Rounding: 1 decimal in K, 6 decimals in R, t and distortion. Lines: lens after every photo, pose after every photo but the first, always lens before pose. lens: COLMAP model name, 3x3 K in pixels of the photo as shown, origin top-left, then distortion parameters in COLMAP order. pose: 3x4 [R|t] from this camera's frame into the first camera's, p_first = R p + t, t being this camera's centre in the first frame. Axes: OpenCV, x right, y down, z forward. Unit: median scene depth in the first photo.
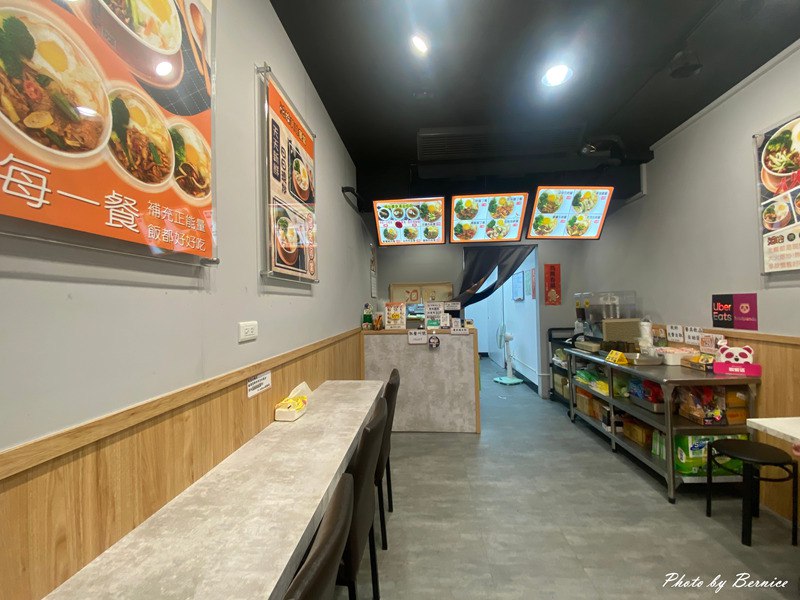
lens RADIAL K [[321.4, 0, 401.0], [0, 321.4, 302.3], [0, 0, 1]] dist [0.003994, -0.000082]
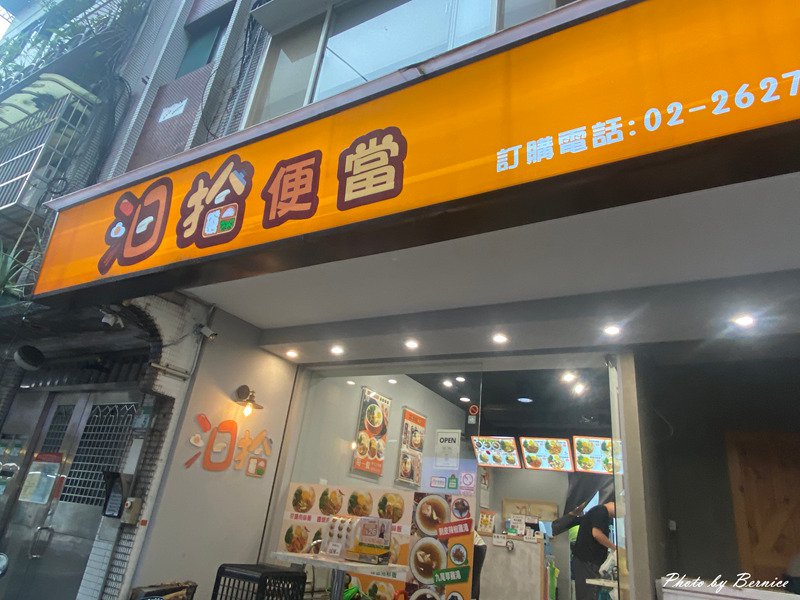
lens RADIAL K [[512.7, 0, 400.3], [0, 512.7, 300.4], [0, 0, 1]] dist [0.036148, -0.000597]
pose [[0.899571, -0.054645, -0.433343, 0.712382], [-0.130923, 0.912787, -0.386884, 0.090459], [0.416691, 0.404764, 0.813962, -1.416526]]
